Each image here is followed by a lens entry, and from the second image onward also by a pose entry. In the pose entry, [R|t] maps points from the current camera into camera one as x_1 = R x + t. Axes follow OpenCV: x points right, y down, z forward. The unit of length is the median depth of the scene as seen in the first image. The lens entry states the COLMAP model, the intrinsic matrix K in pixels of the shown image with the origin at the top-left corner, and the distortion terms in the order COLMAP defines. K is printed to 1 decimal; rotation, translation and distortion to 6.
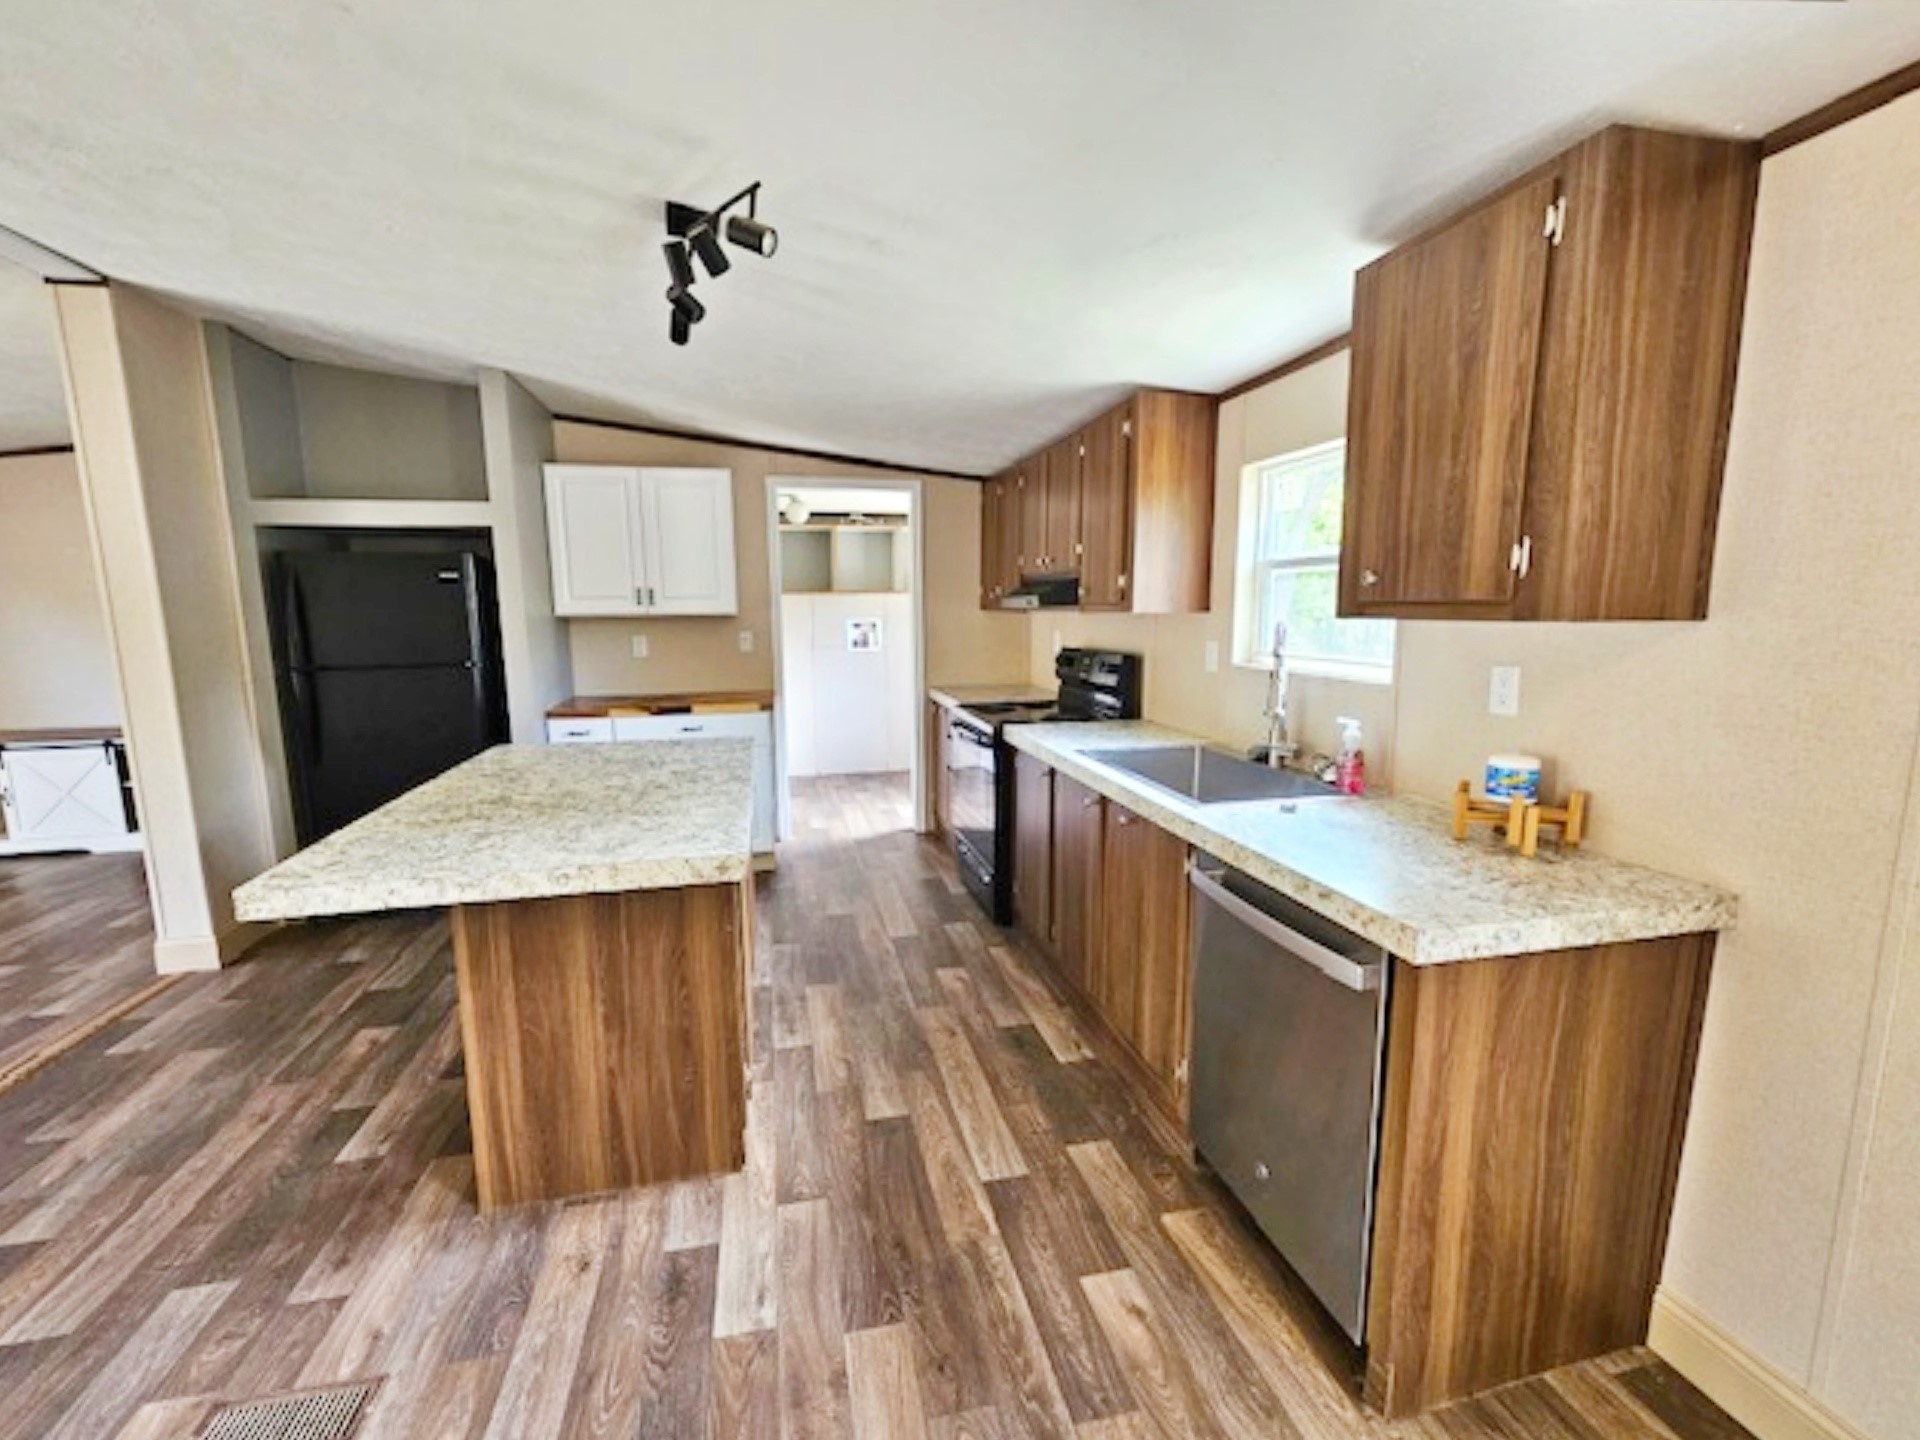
lens RADIAL K [[797.0, 0, 949.0], [0, 797.0, 726.7], [0, 0, 1]] dist [-0.003048, -0.000001]
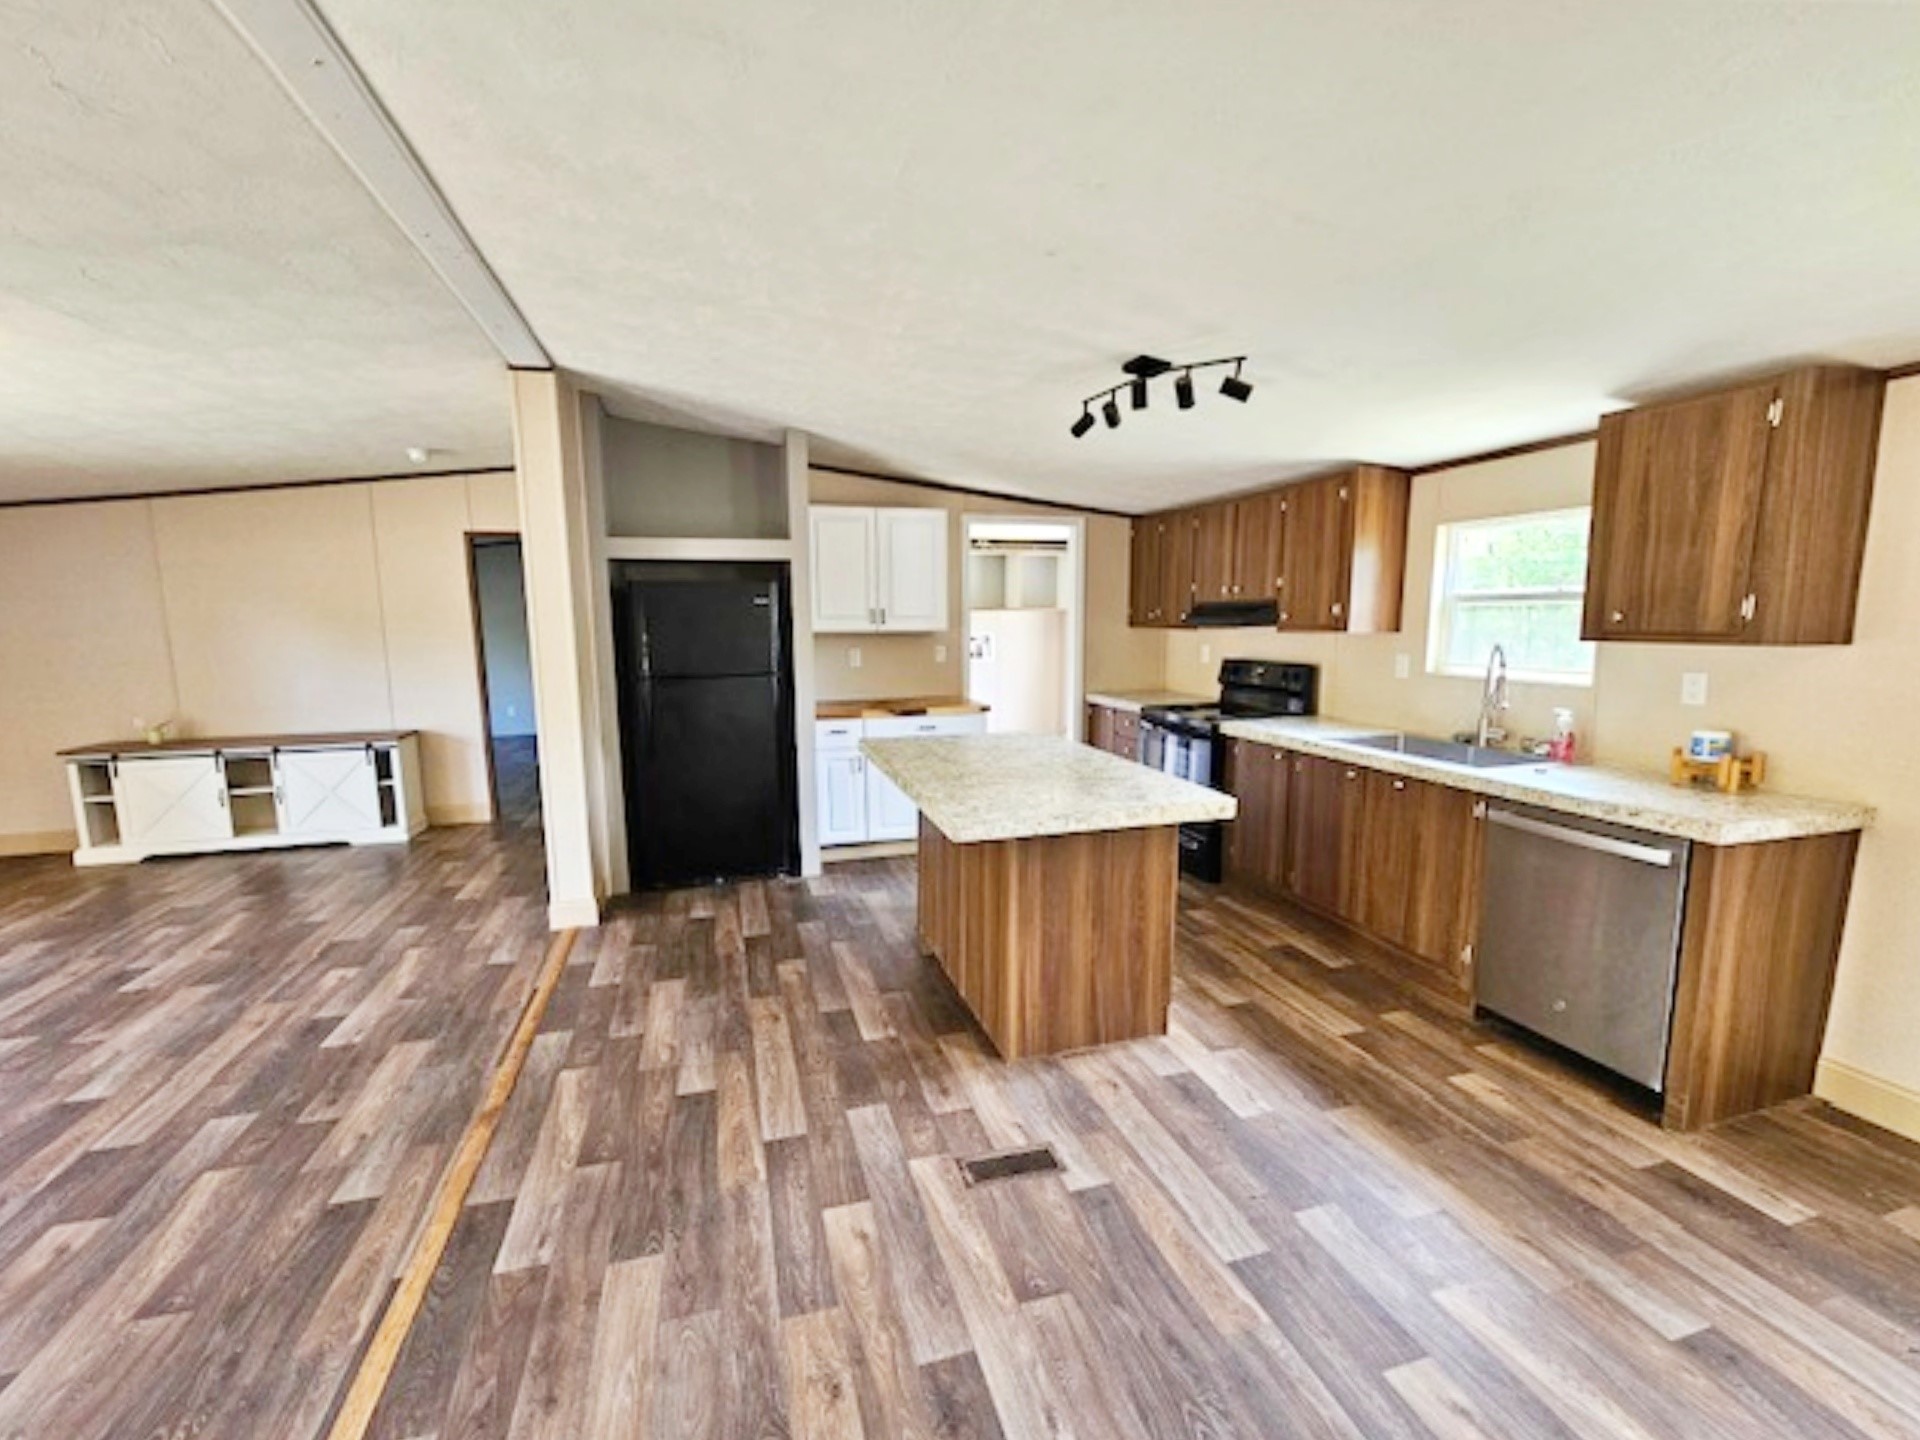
lens RADIAL K [[797.0, 0, 949.0], [0, 797.0, 726.7], [0, 0, 1]] dist [-0.003048, -0.000001]
pose [[0.998075, -0.007378, 0.061580, -0.693551], [0.008060, 0.999909, -0.010827, 0.027402], [-0.061494, 0.011303, 0.998043, -0.365209]]
